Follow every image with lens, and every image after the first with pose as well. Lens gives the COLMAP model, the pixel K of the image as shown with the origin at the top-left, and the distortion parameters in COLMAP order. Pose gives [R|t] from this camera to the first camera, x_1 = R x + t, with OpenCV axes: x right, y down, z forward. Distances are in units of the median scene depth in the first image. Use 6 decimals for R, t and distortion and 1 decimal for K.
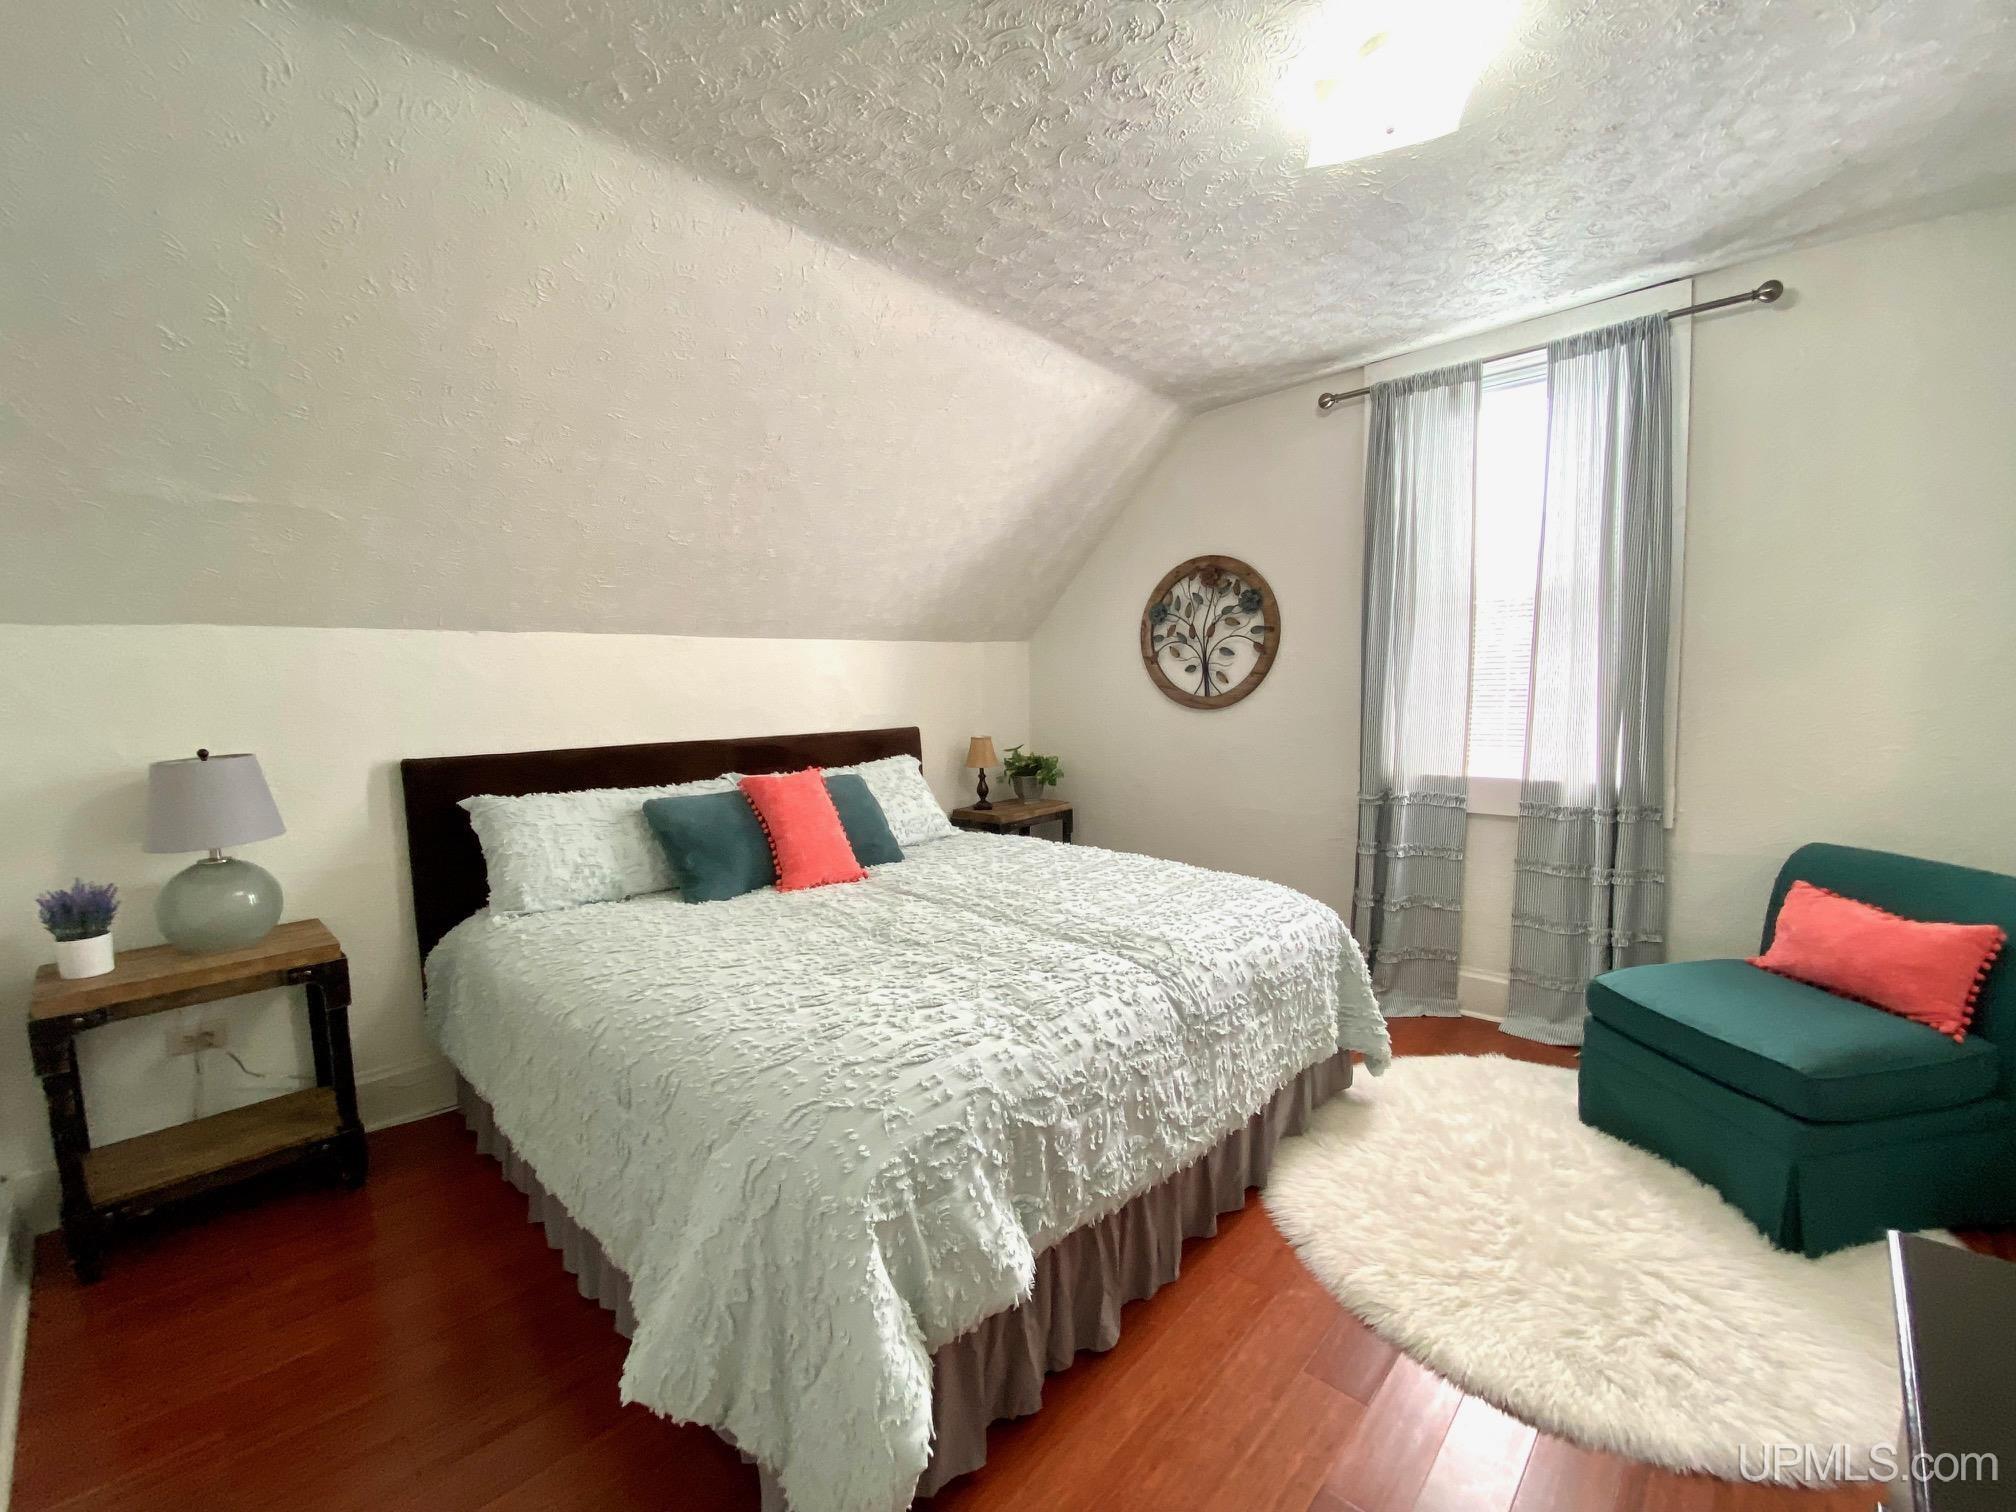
lens RADIAL K [[804.7, 0, 1012.7], [0, 804.7, 759.6], [0, 0, 1]] dist [-0.036474, -0.003033]
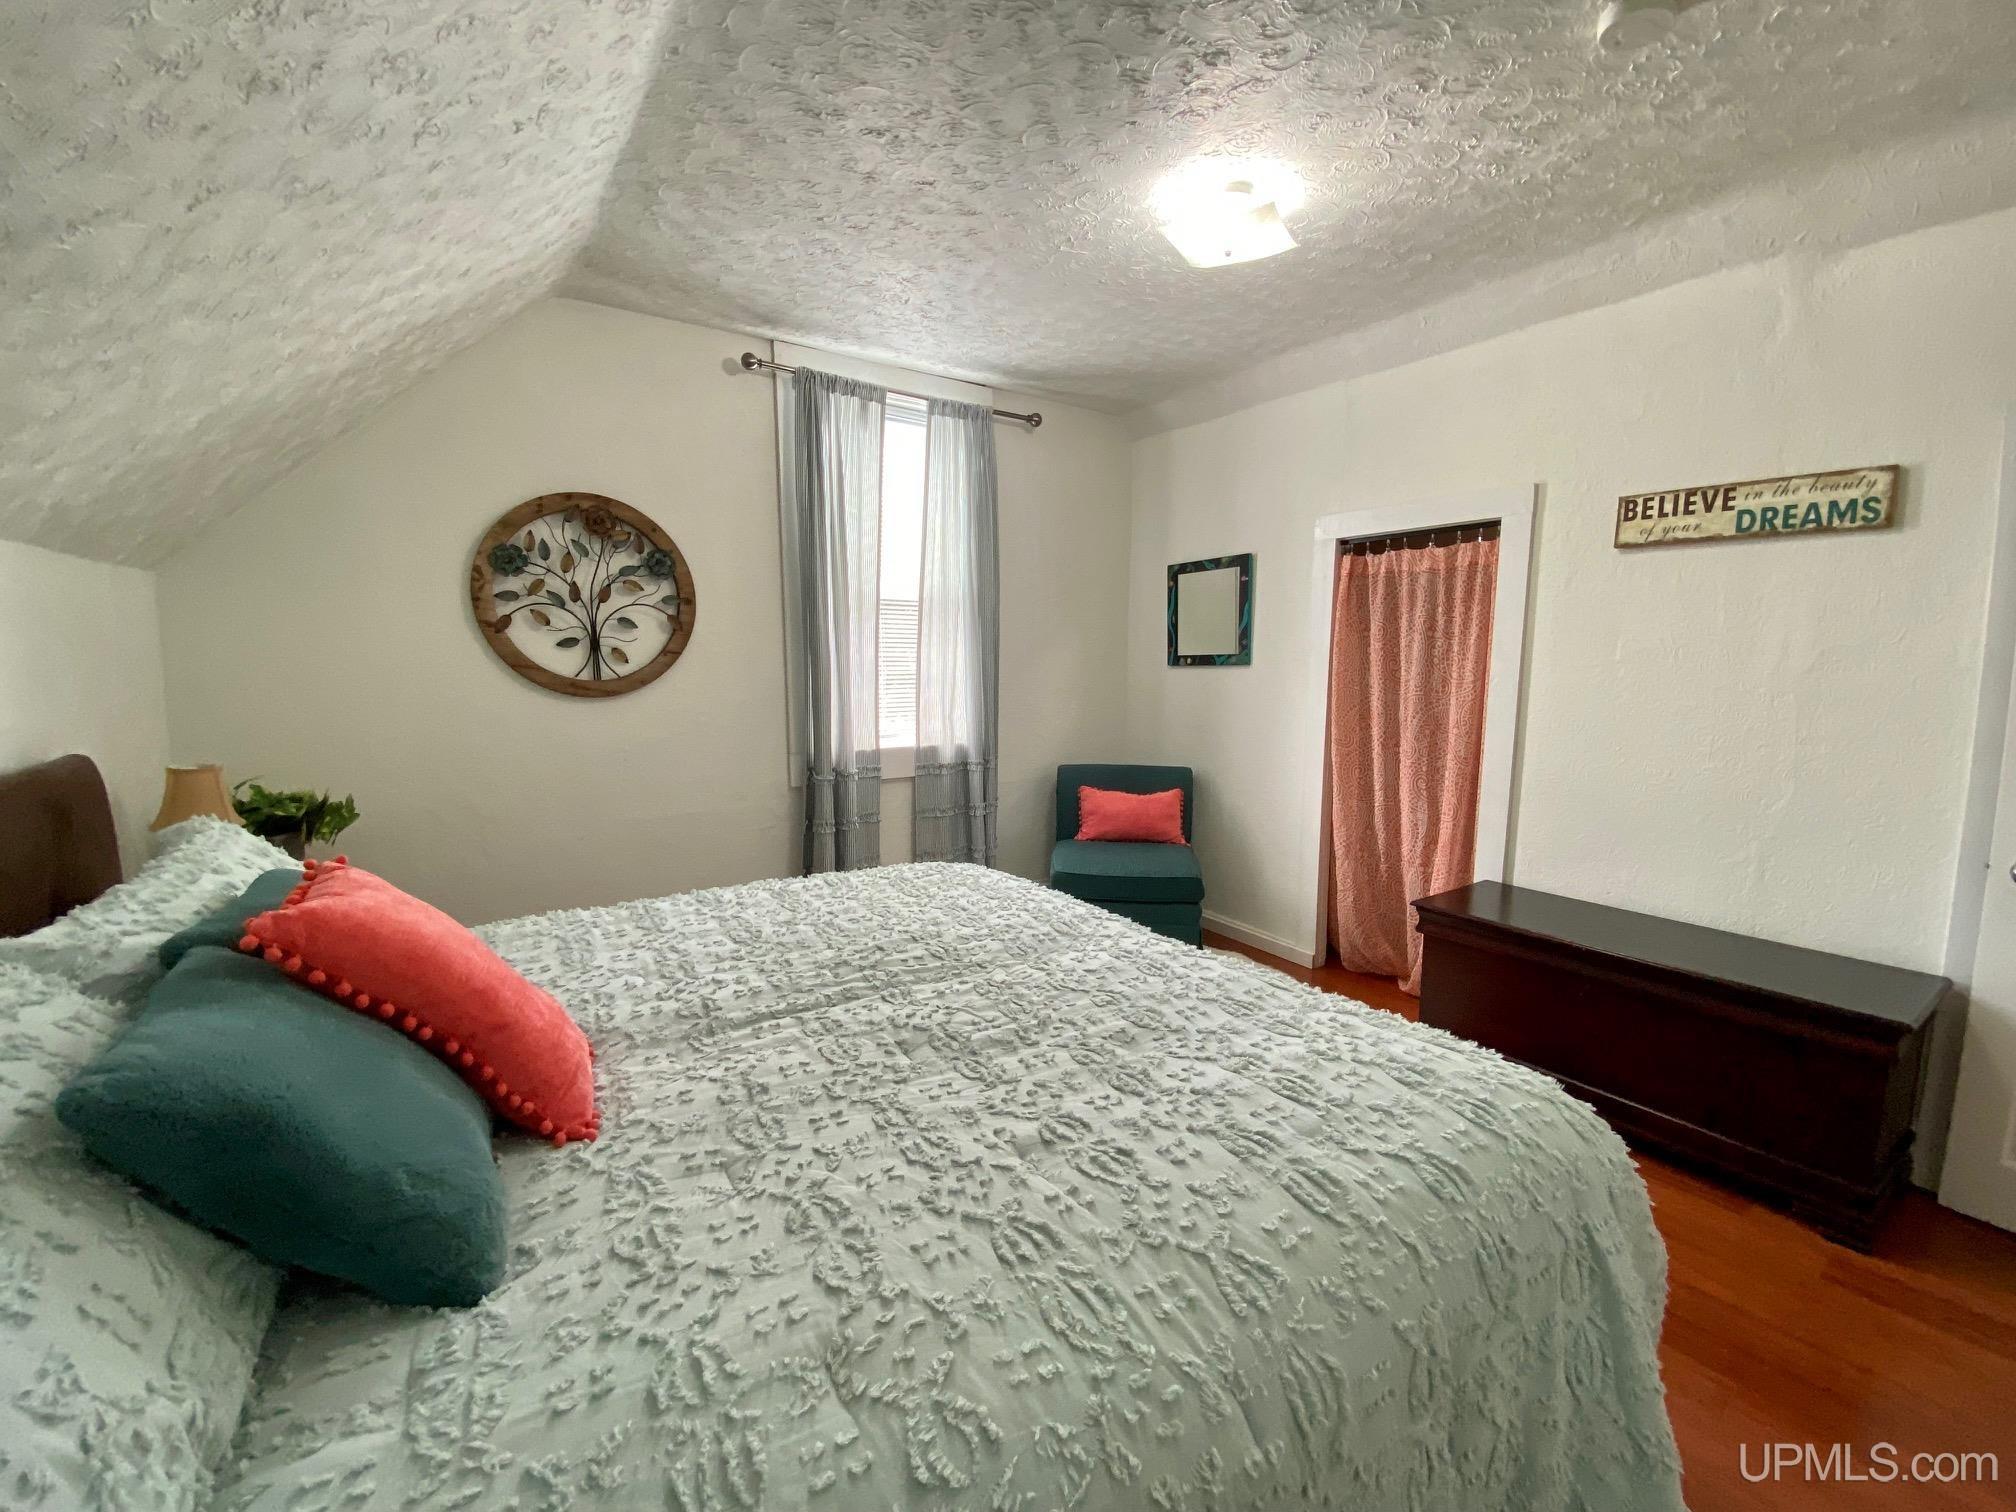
lens RADIAL K [[804.7, 0, 1016.3], [0, 804.7, 767.4], [0, 0, 1]] dist [-0.036474, -0.003033]
pose [[0.185621, -0.104568, 0.977042, -0.456398], [0.075785, 0.992883, 0.091865, -0.037274], [-0.979694, 0.056993, 0.192225, 0.493046]]
